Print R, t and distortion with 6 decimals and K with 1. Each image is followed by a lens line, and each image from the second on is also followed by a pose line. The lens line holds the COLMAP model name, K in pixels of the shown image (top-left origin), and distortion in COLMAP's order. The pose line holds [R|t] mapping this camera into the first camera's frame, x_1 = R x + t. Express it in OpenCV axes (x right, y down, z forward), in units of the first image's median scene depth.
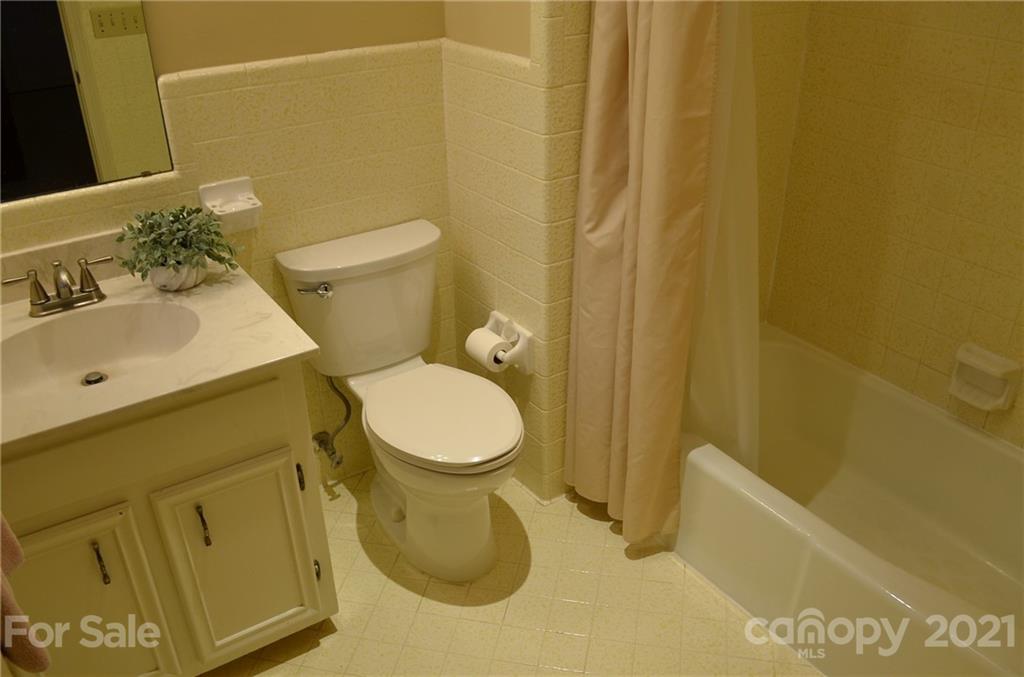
lens RADIAL K [[807.1, 0, 516.6], [0, 807.1, 339.9], [0, 0, 1]] dist [-0.079610, 0.006585]
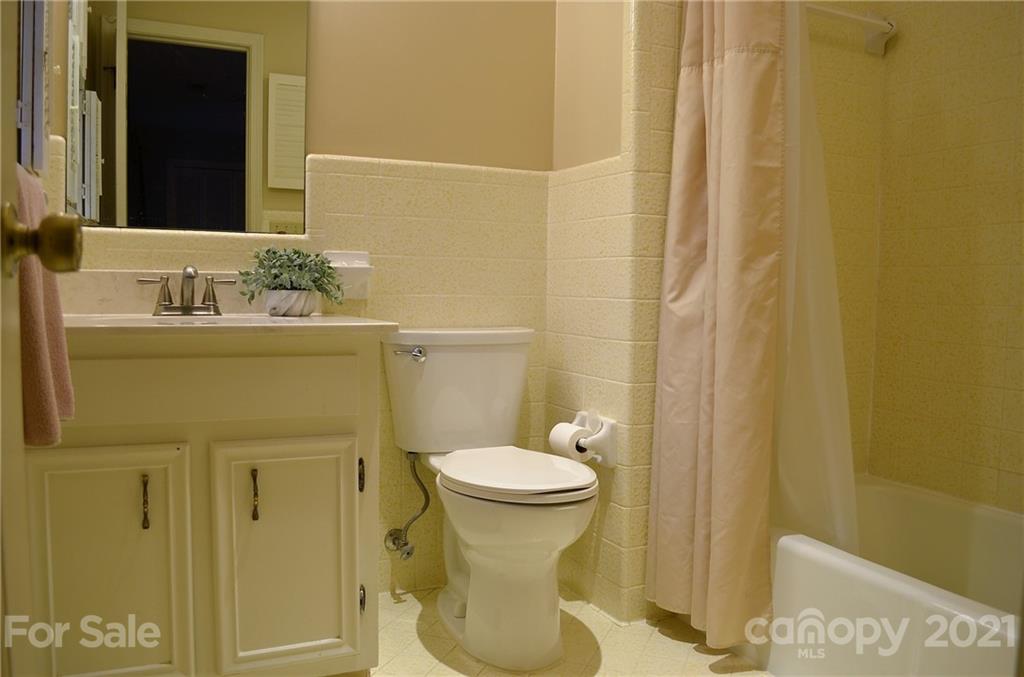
lens RADIAL K [[766.6, 0, 521.3], [0, 766.6, 339.4], [0, 0, 1]] dist [-0.077327, 0.001958]
pose [[0.986953, 0.037540, -0.156571, 0.053113], [-0.098139, 0.911177, -0.400157, 0.318029], [0.127642, 0.410302, 0.902973, 0.099280]]
